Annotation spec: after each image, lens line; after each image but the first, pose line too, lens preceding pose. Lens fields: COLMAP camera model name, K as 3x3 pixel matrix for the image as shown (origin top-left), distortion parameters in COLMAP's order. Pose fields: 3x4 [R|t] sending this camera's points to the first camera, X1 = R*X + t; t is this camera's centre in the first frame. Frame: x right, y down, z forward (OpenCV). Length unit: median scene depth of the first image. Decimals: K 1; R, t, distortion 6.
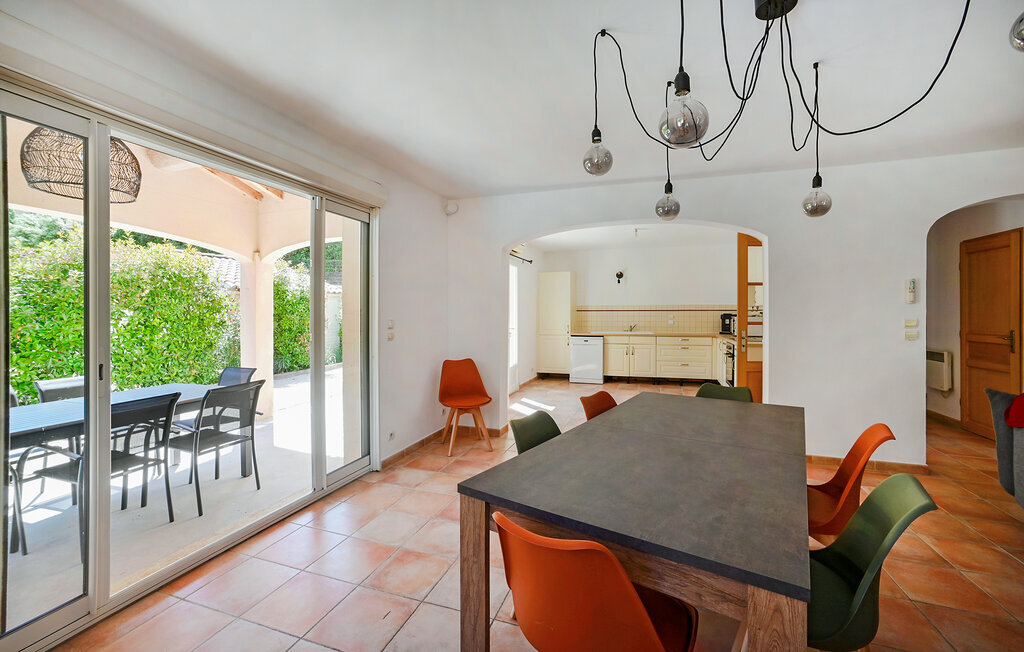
lens RADIAL K [[410.8, 0, 521.3], [0, 410.8, 308.2], [0, 0, 1]] dist [-0.029697, 0.000182]
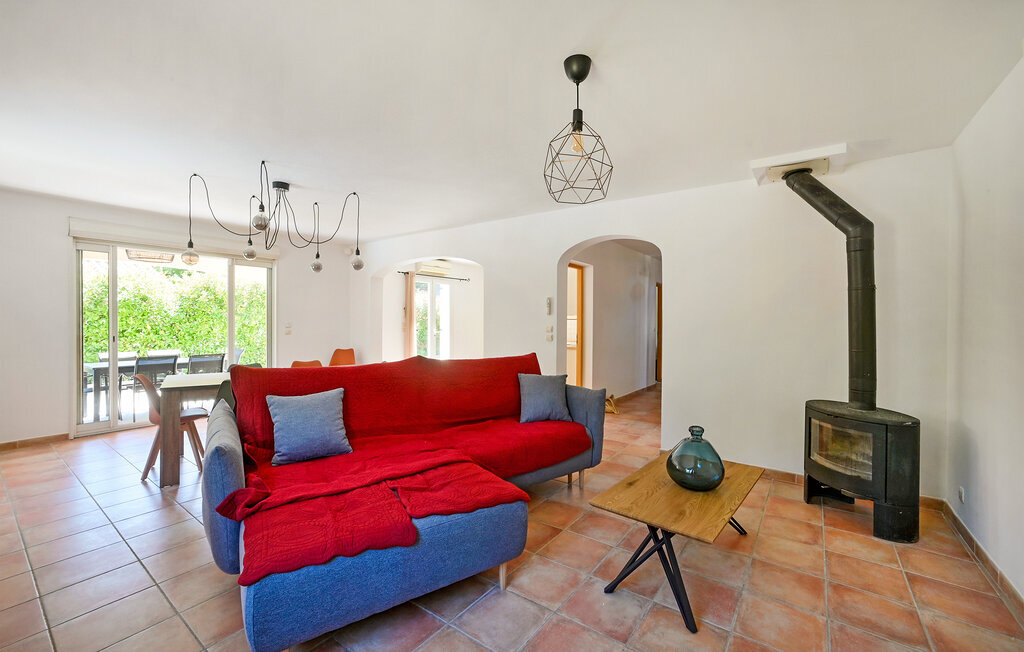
lens RADIAL K [[428.8, 0, 543.2], [0, 428.8, 322.5], [0, 0, 1]] dist [-0.000136, 0.000298]
pose [[0.948952, 0.013219, -0.315145, 0.548596], [-0.009224, 0.999857, 0.014166, -0.002700], [0.315287, -0.010535, 0.948938, -0.167709]]
